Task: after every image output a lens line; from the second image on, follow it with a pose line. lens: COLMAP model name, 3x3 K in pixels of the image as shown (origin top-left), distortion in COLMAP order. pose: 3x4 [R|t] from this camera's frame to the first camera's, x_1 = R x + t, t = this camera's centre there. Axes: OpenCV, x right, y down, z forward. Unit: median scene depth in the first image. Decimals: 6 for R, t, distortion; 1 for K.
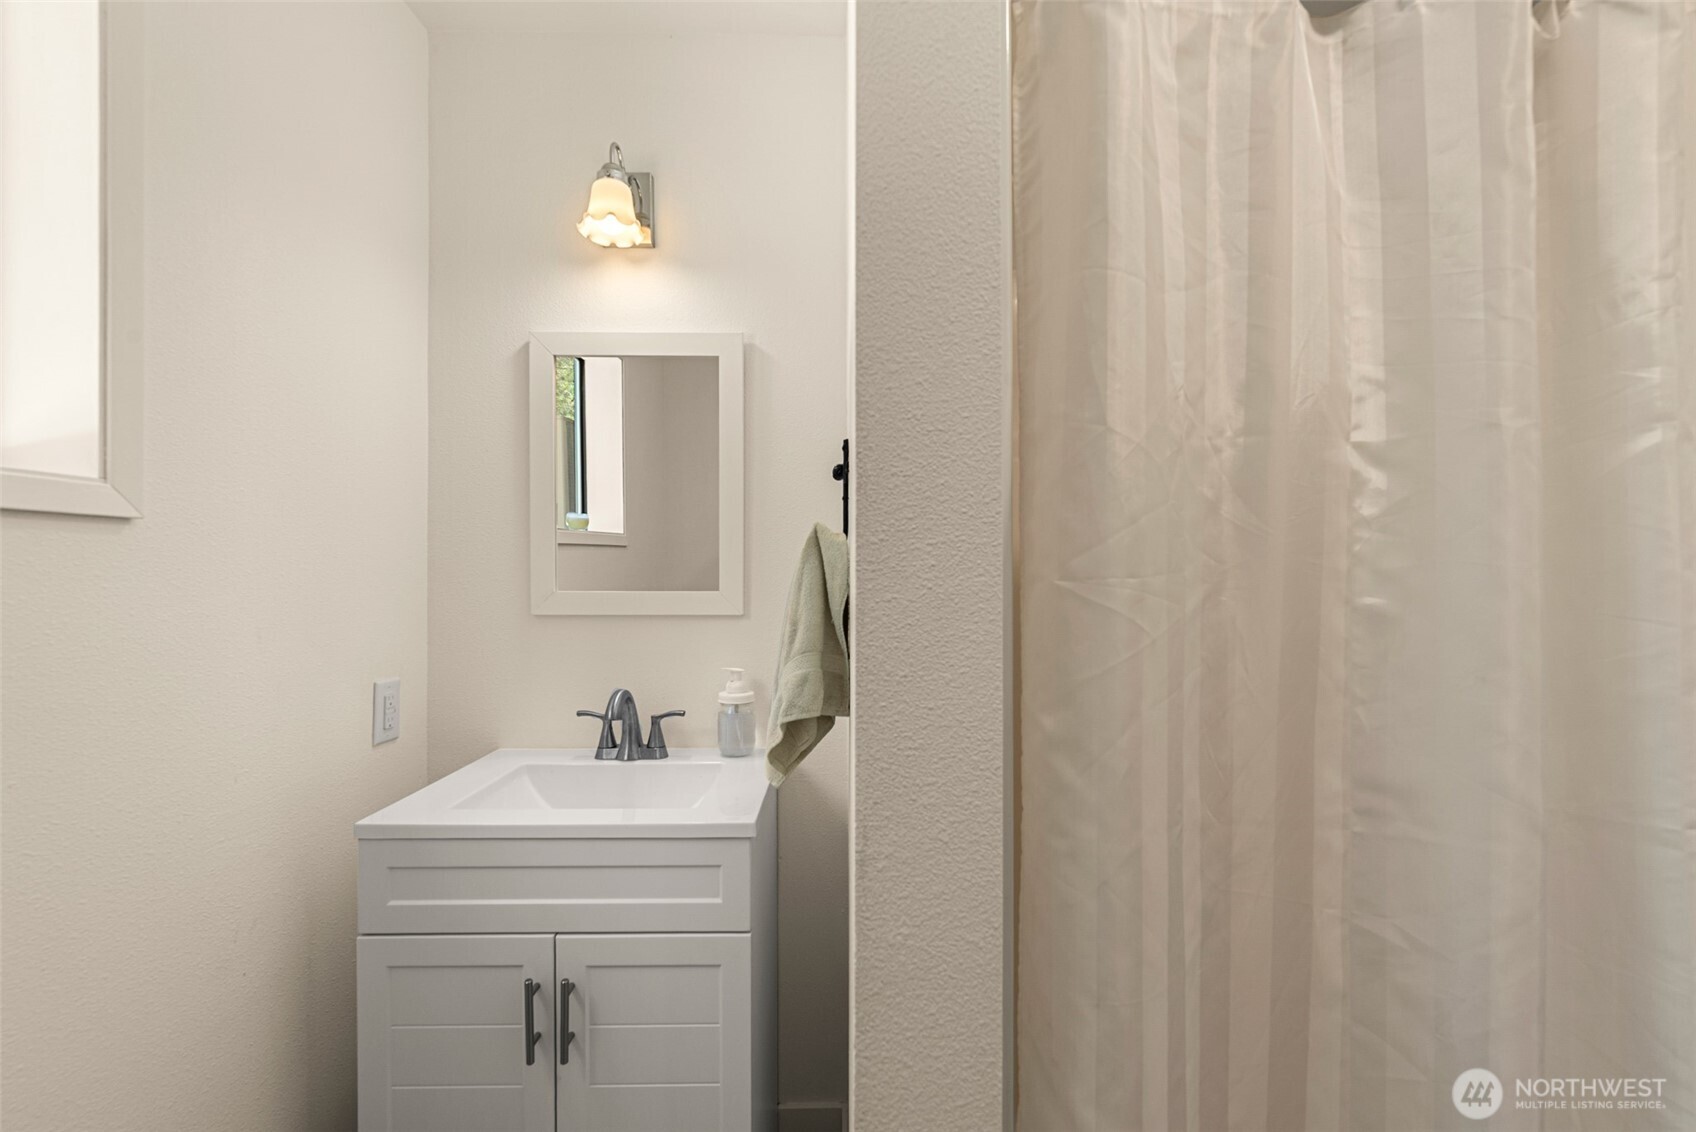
lens RADIAL K [[744.5, 0, 859.3], [0, 744.5, 574.0], [0, 0, 1]] dist [-0.002218, 0.001534]
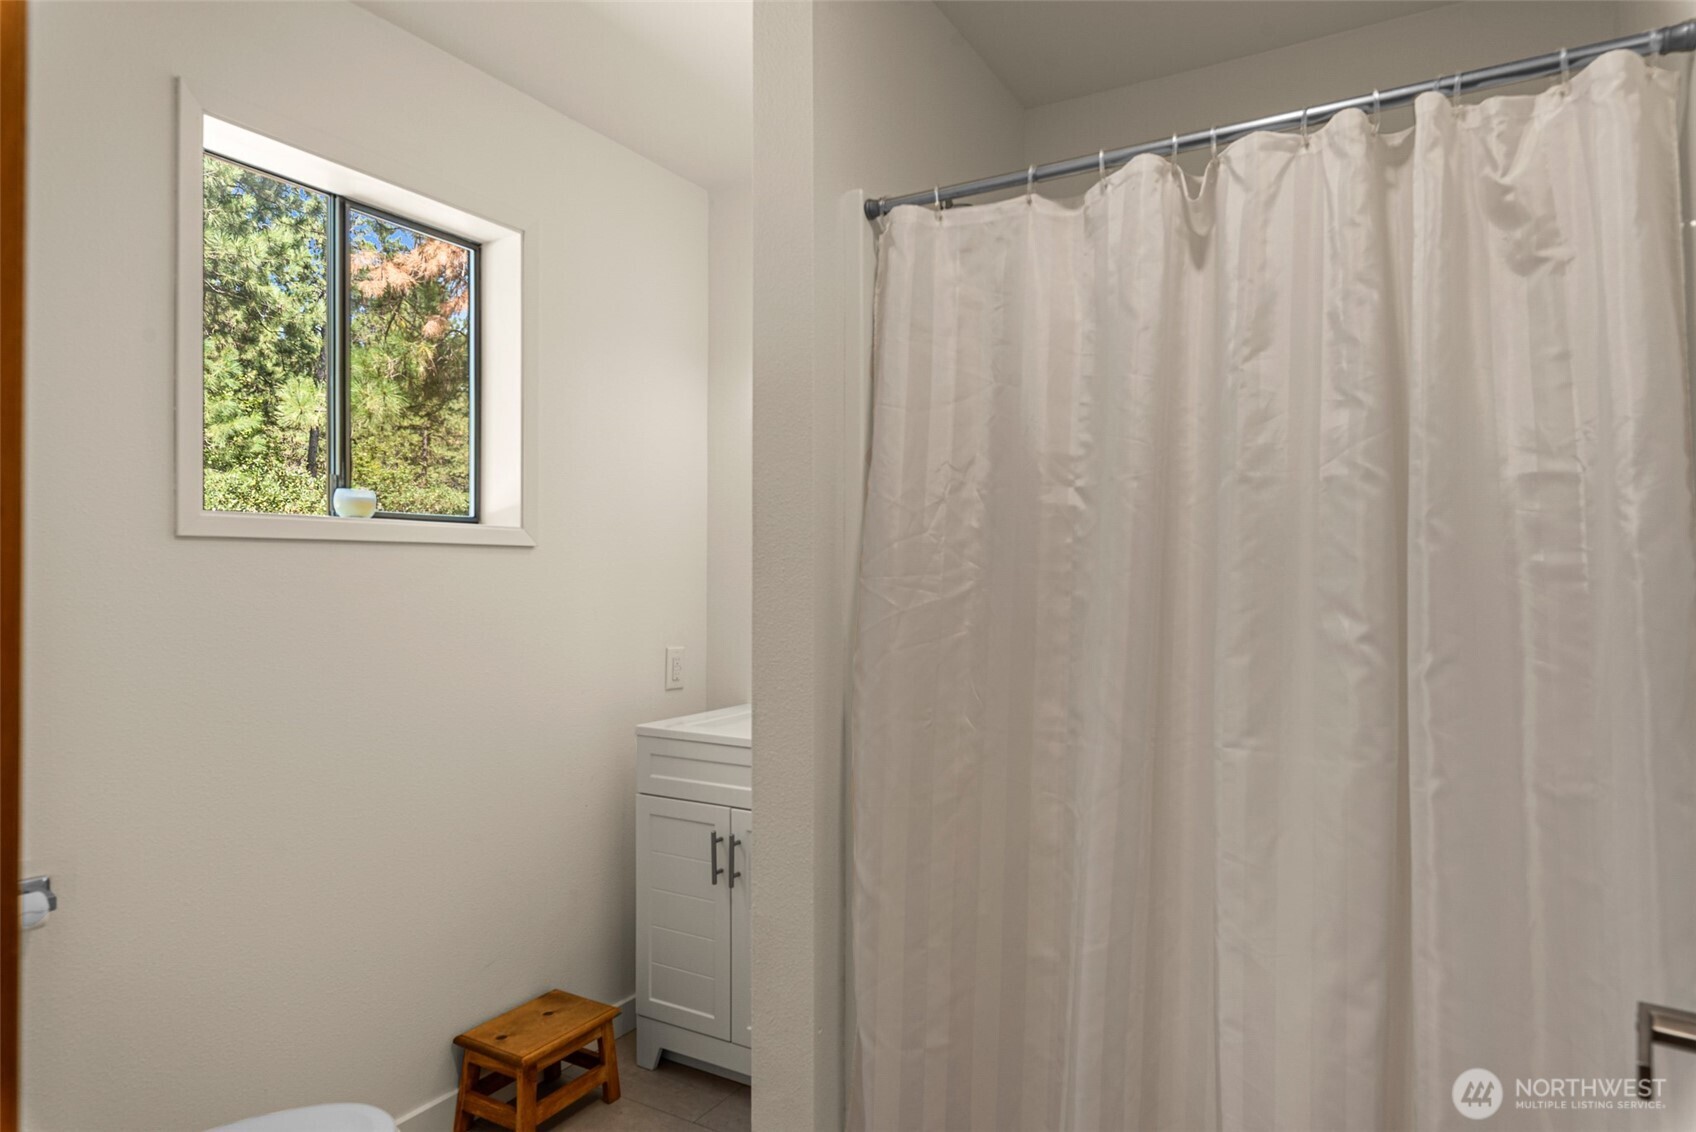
lens RADIAL K [[975.2, 0, 851.0], [0, 975.2, 566.5], [0, 0, 1]] dist [-0.001329, -0.001149]
pose [[0.852718, -0.004144, -0.522355, 0.884113], [-0.001958, 0.999936, -0.011129, 0.004117], [0.522368, 0.010512, 0.852656, -0.617670]]
